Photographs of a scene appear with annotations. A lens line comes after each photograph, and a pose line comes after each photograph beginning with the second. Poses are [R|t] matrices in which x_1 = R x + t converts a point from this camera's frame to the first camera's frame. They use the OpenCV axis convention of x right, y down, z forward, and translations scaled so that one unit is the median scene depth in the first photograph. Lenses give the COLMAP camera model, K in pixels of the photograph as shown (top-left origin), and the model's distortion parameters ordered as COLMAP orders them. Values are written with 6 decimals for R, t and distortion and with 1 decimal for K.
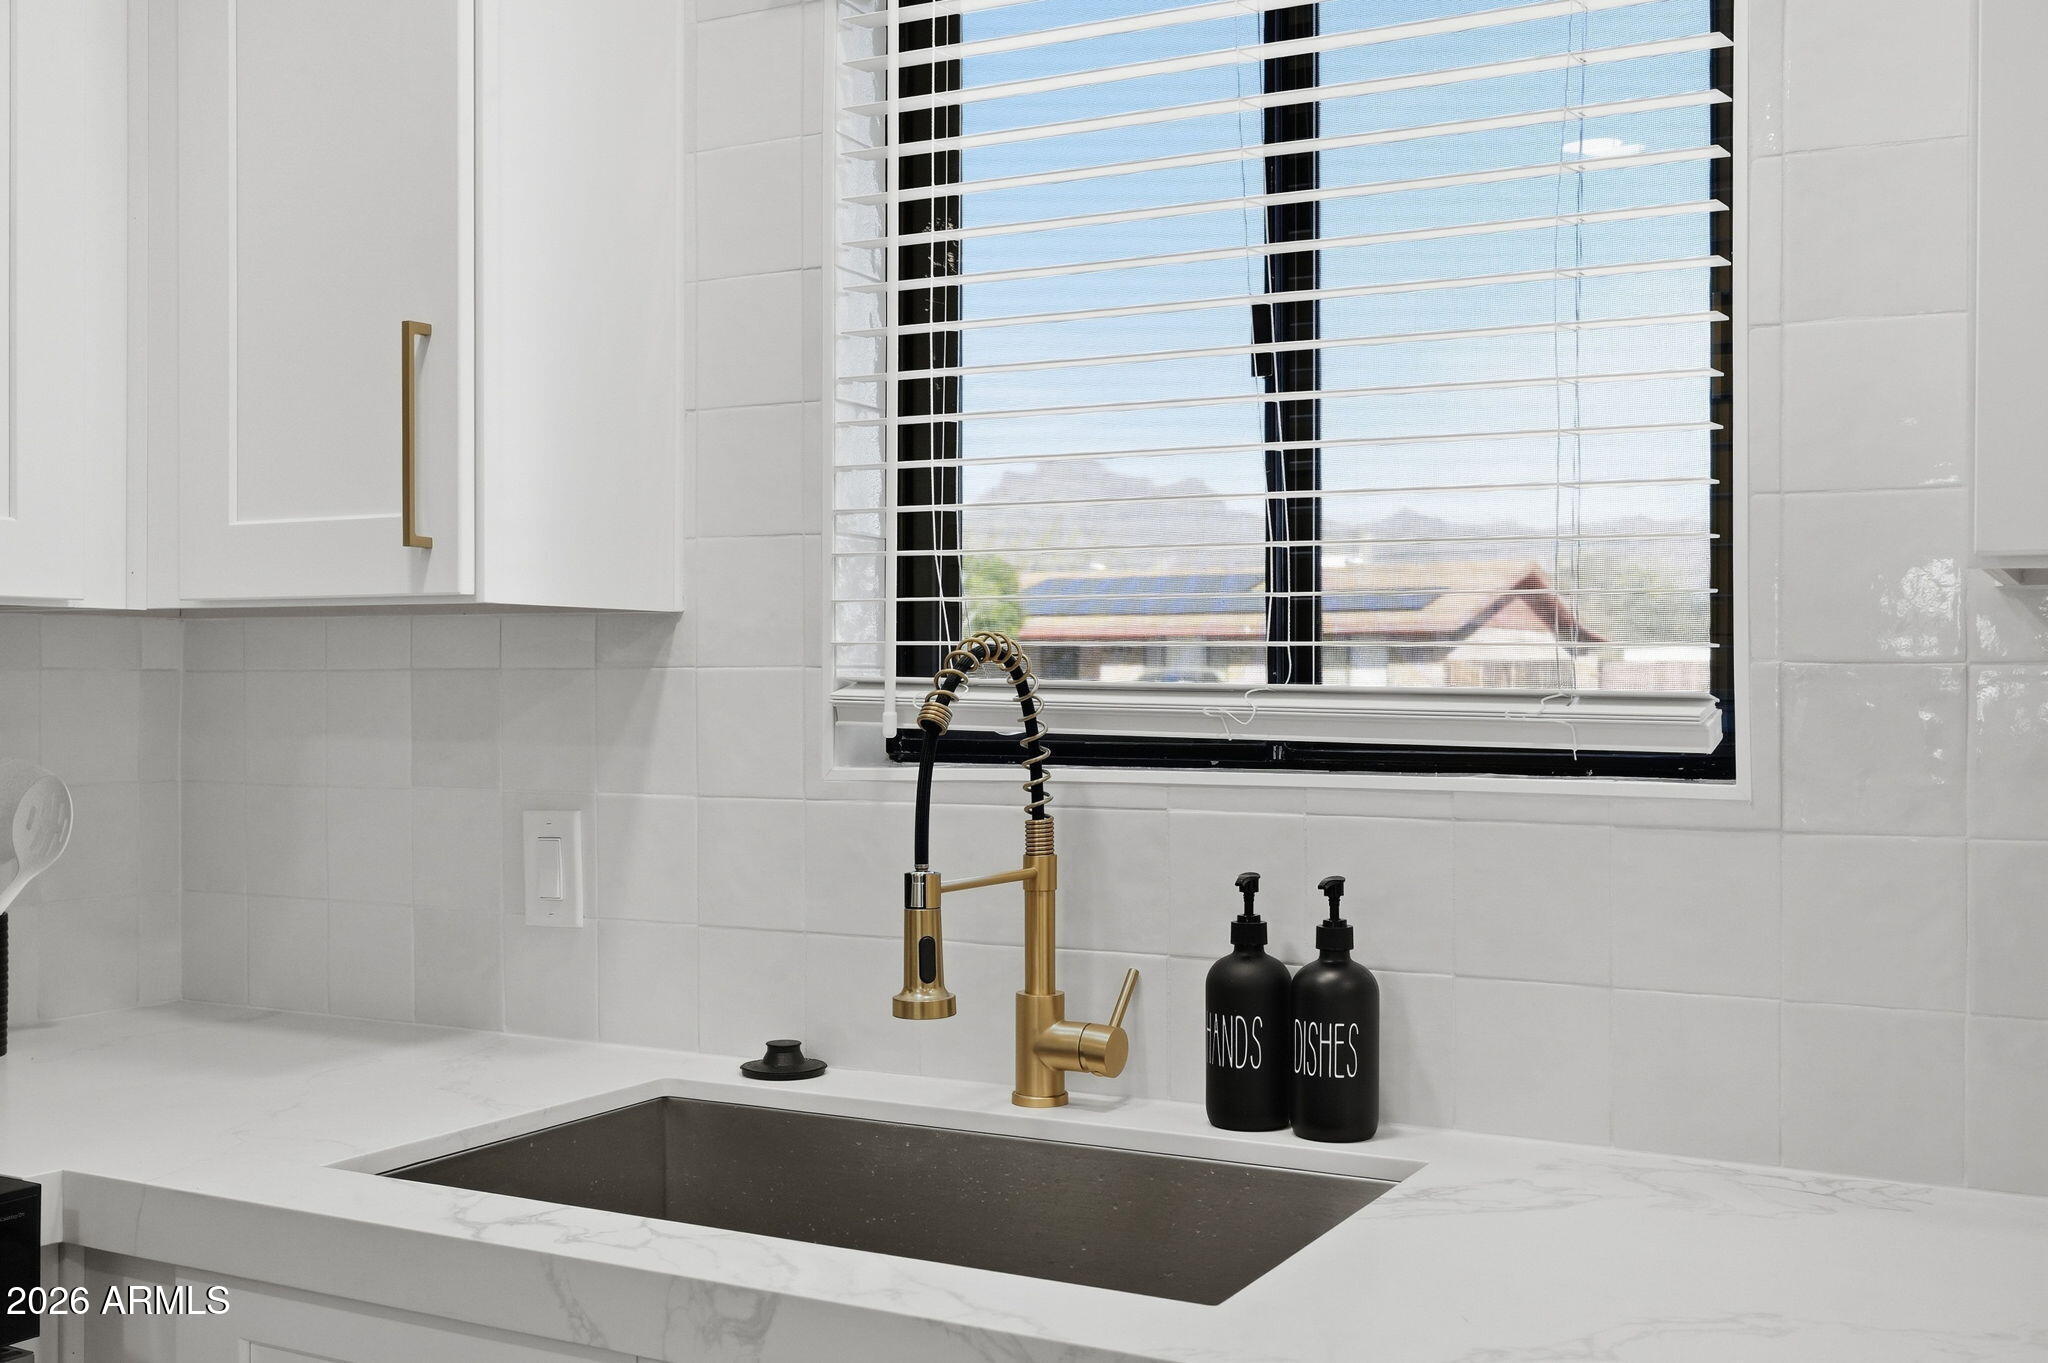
lens RADIAL K [[2056.9, 0, 1024.7], [0, 2056.9, 679.2], [0, 0, 1]] dist [-0.009919, 0.000000]
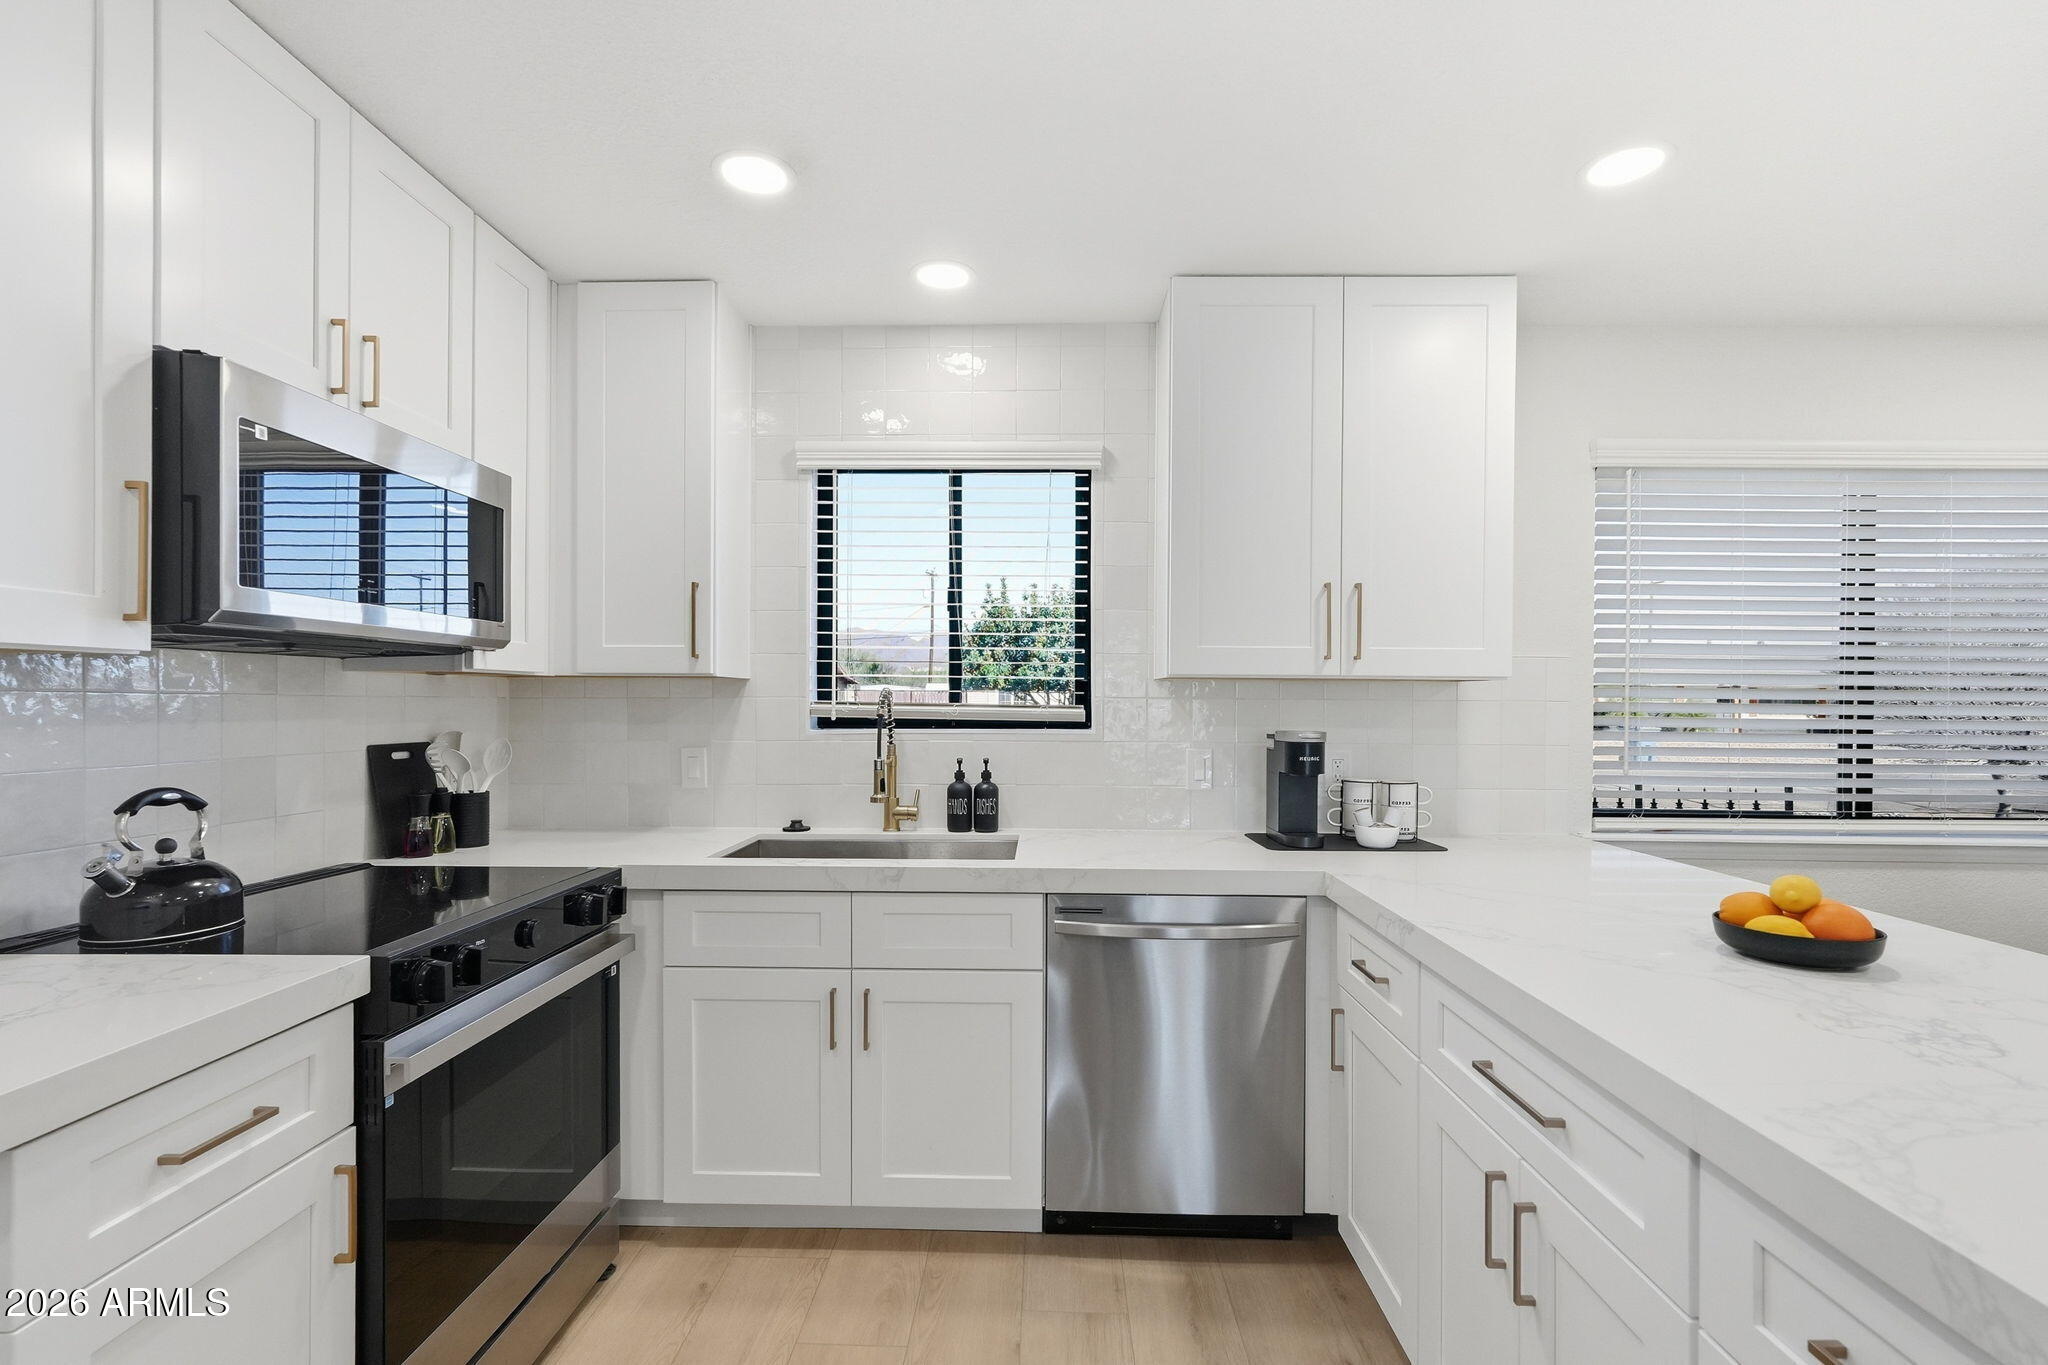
lens RADIAL K [[906.3, 0, 1024.7], [0, 906.3, 712.6], [0, 0, 1]] dist [-0.010884, 0.005795]
pose [[0.889258, -0.002907, 0.457397, -0.468182], [-0.003445, 0.999909, 0.013053, -0.003197], [-0.457393, -0.013183, 0.889167, -0.388663]]
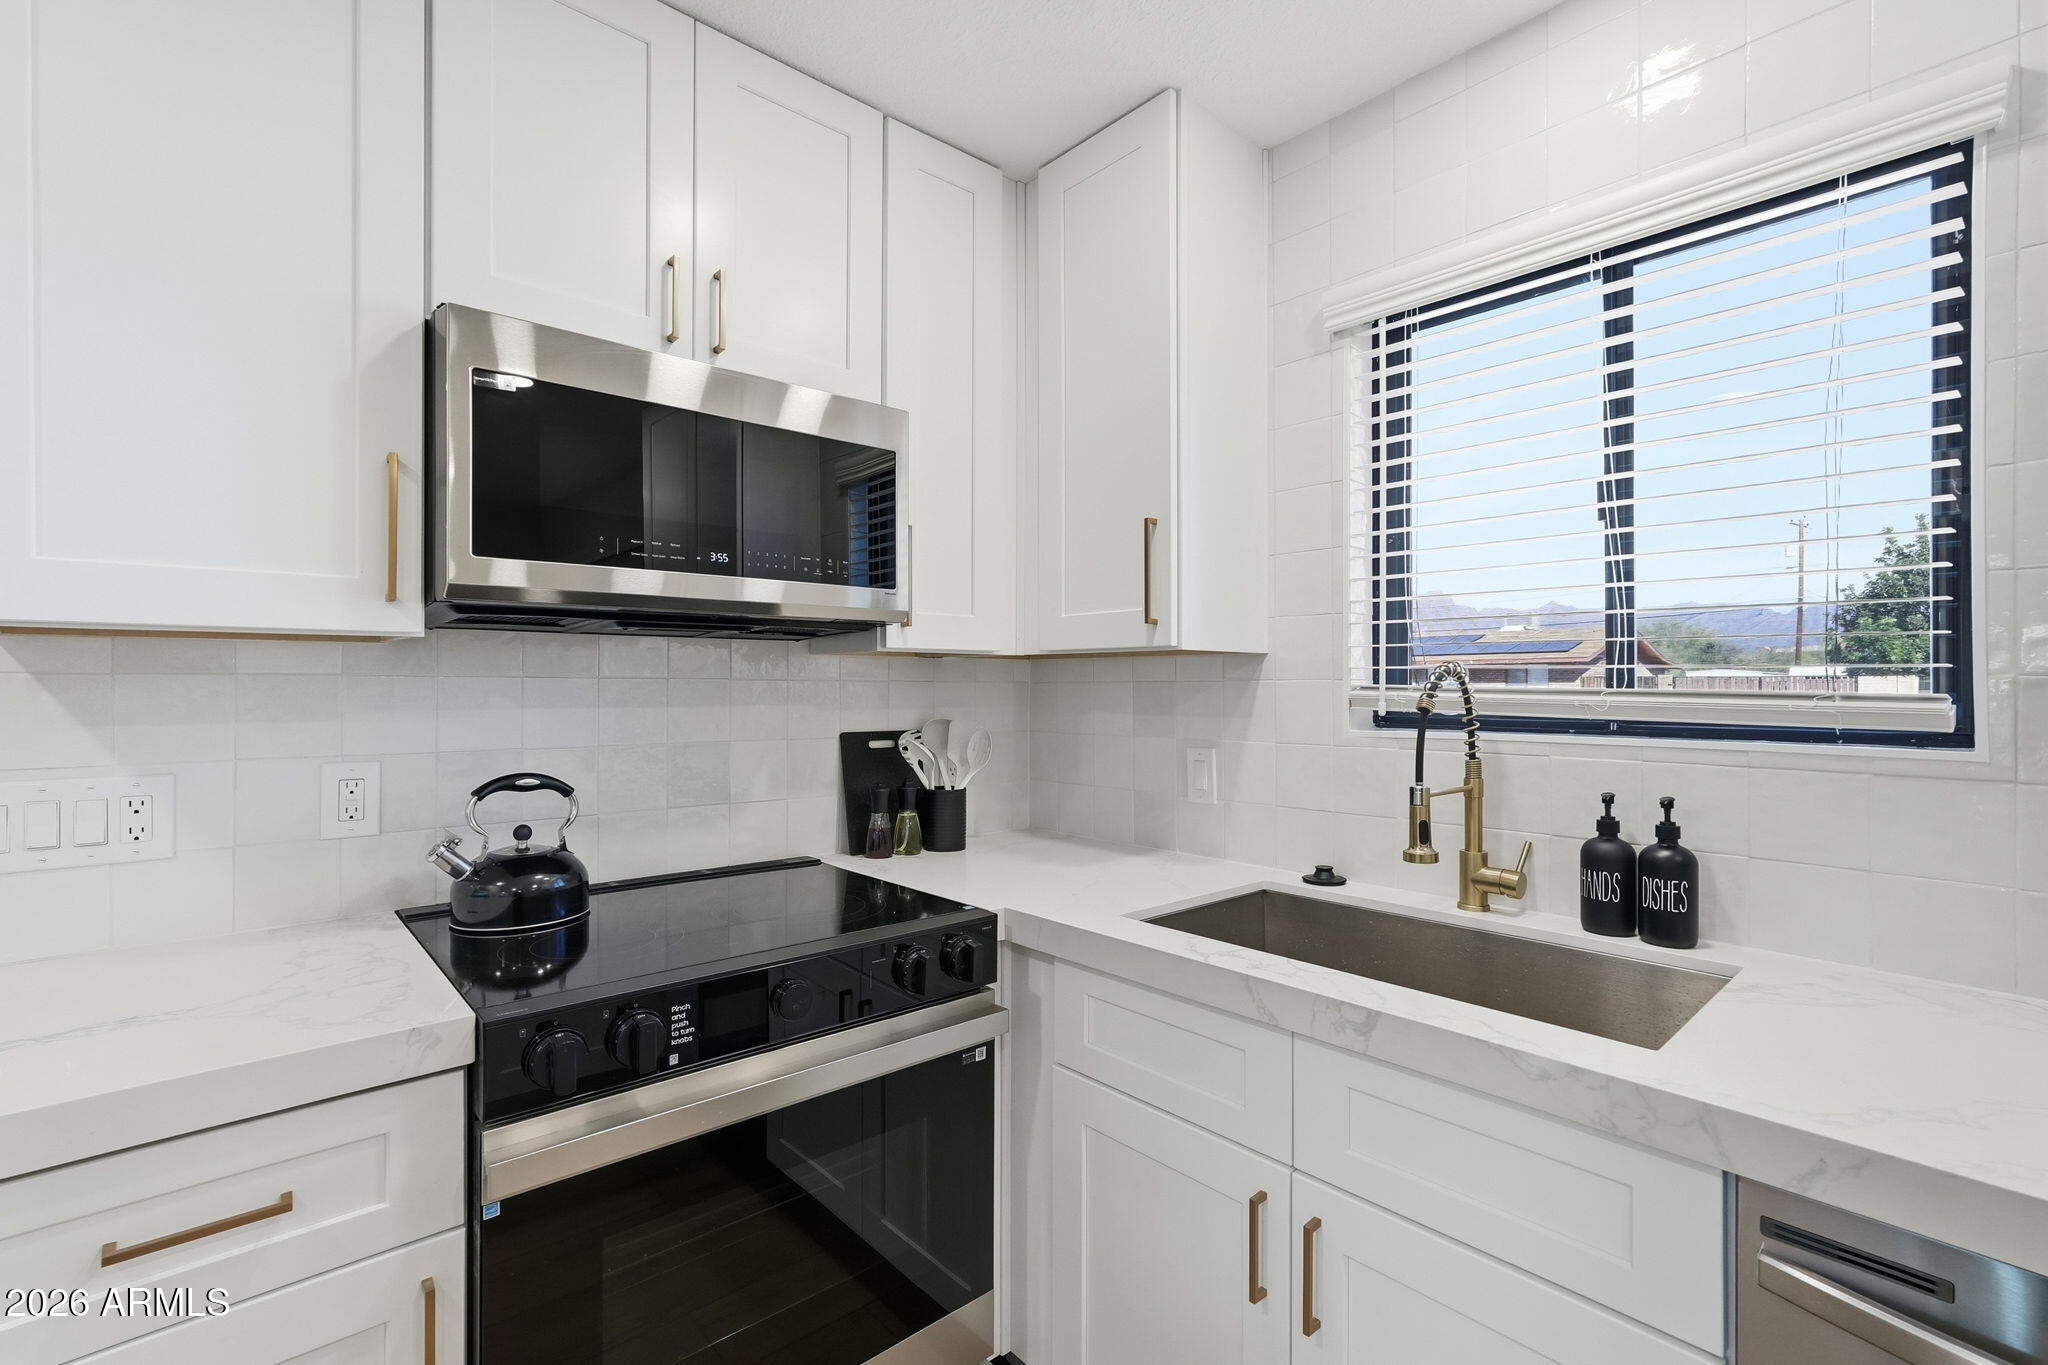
lens RADIAL K [[906.3, 0, 1027.9], [0, 906.3, 683.2], [0, 0, 1]] dist [-0.010884, 0.005795]
pose [[0.941768, -0.000846, -0.336263, -0.099736], [-0.000088, 0.999996, -0.002763, -0.000290], [0.336264, 0.002632, 0.941764, 0.074198]]
